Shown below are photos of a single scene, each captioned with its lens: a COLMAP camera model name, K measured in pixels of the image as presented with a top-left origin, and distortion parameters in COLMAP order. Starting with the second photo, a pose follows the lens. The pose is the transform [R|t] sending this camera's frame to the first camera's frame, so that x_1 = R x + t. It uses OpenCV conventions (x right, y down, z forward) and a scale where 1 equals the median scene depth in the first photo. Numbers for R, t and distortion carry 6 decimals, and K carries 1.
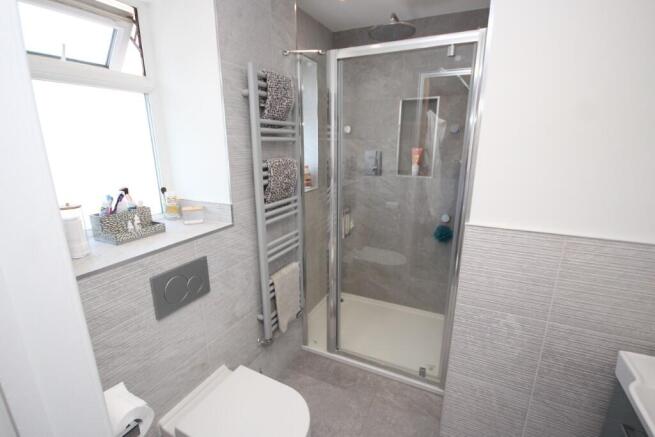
lens RADIAL K [[302.3, 0, 326.9], [0, 302.3, 223.2], [0, 0, 1]] dist [-0.003366, -0.000757]
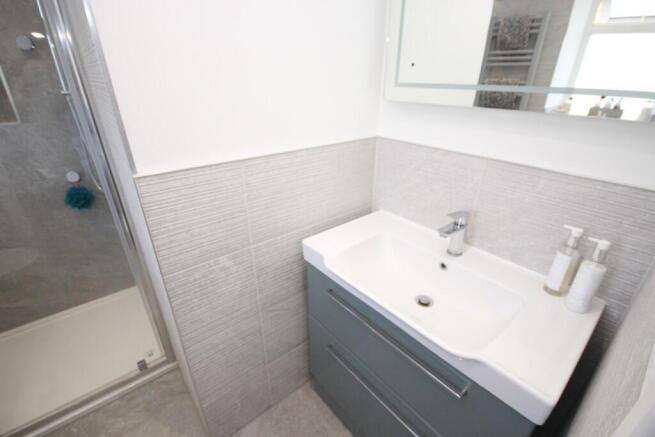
lens RADIAL K [[302.3, 0, 326.9], [0, 302.3, 223.2], [0, 0, 1]] dist [-0.003366, -0.000757]
pose [[0.423932, -0.400782, 0.812192, 0.029307], [0.233541, 0.914809, 0.329520, -0.024954], [-0.875066, 0.049986, 0.481415, 0.254352]]
